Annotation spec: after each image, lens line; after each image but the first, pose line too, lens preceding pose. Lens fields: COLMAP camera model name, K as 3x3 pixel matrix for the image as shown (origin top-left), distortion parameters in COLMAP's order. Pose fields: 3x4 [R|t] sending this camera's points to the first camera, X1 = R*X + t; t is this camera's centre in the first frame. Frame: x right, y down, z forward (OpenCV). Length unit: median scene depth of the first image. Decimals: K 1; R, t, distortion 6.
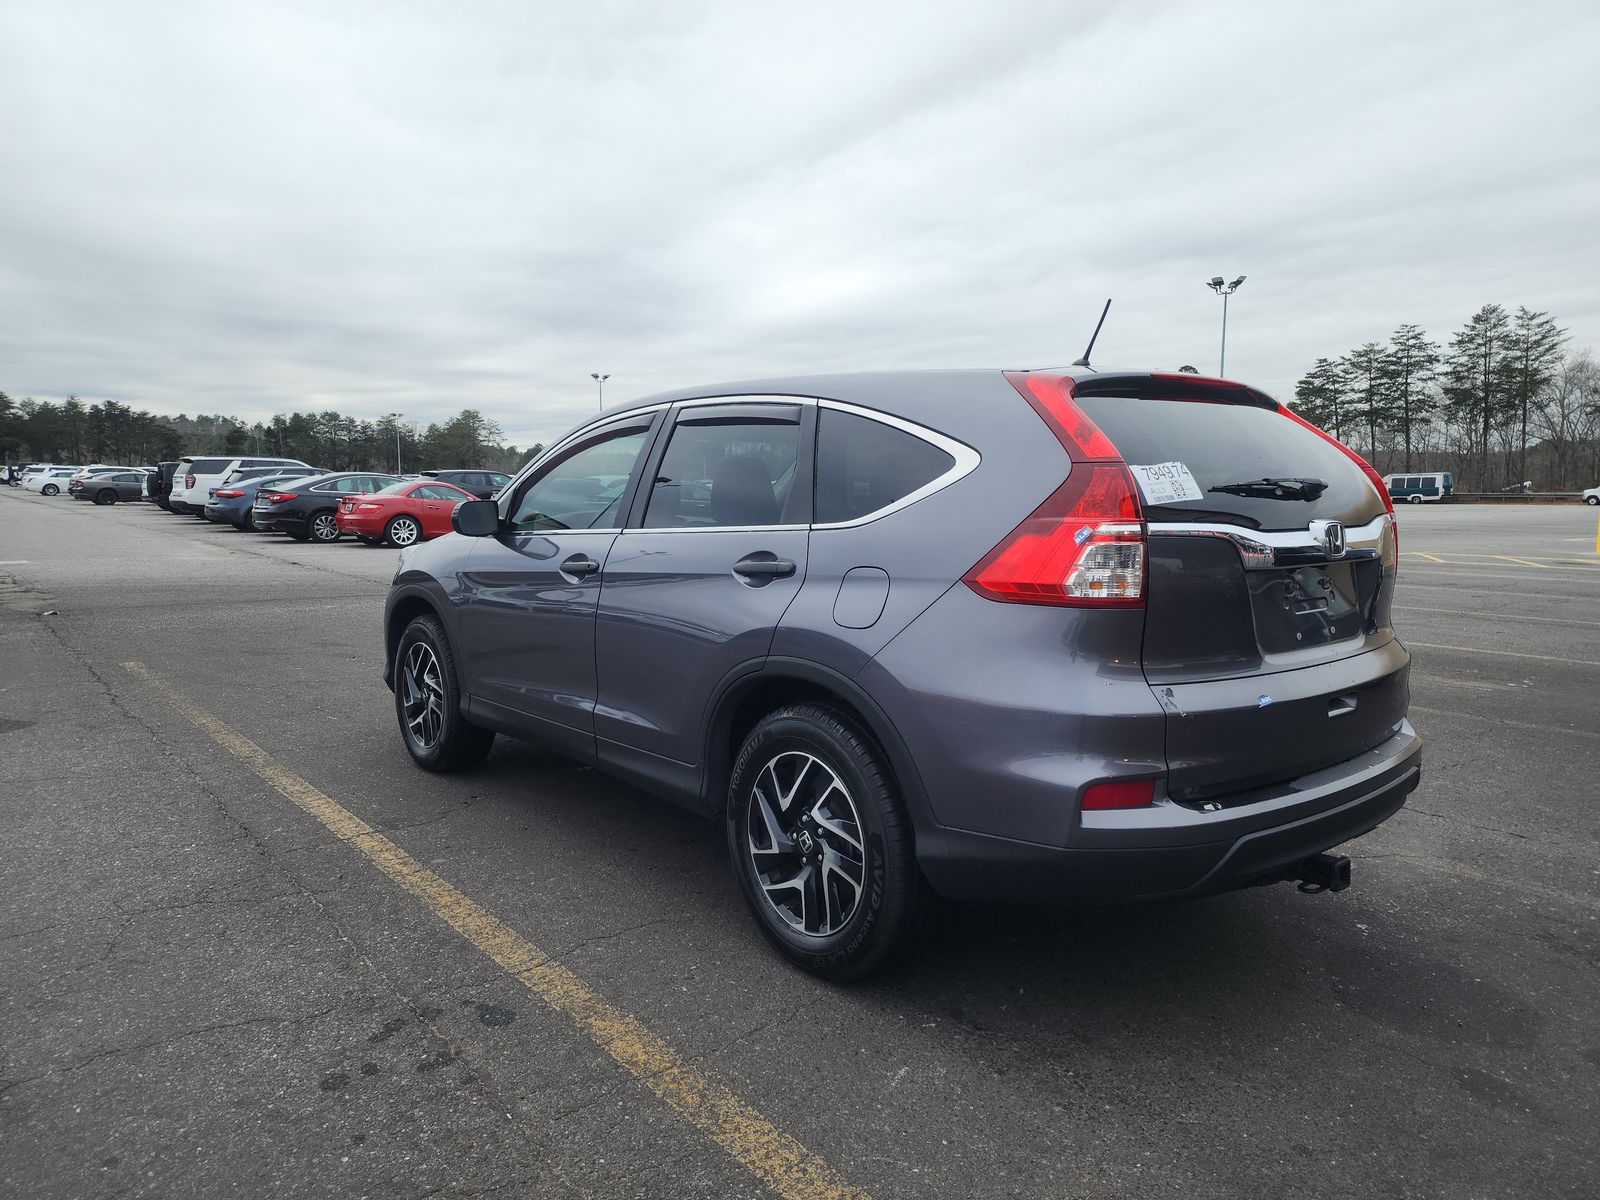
lens RADIAL K [[1076.5, 0, 800.0], [0, 1076.5, 600.0], [0, 0, 1]] dist [0.087711, -0.076310]
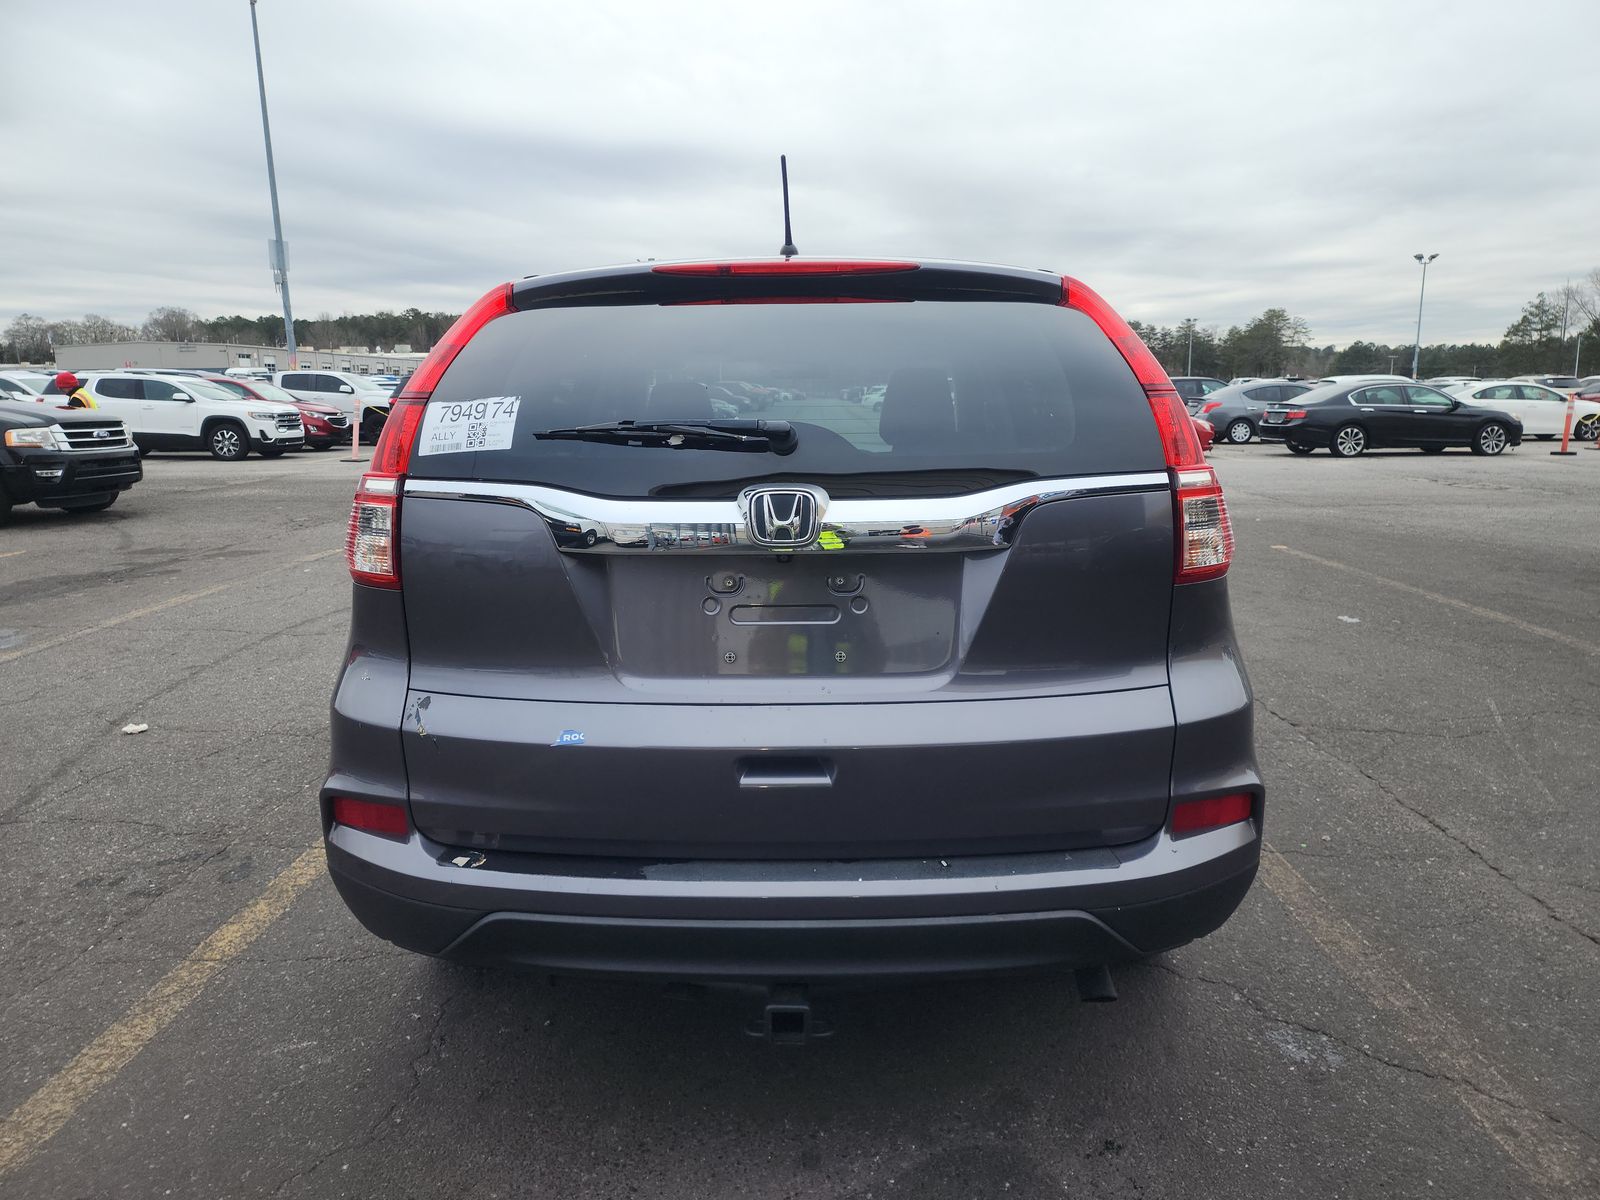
lens RADIAL K [[1075.8, 0, 800.0], [0, 1075.8, 600.0], [0, 0, 1]] dist [0.067038, -0.054678]
pose [[0.743422, 0.114469, -0.658955, 0.585506], [-0.058181, 0.992578, 0.106785, -0.047587], [0.666288, -0.041048, 0.744564, 0.345312]]
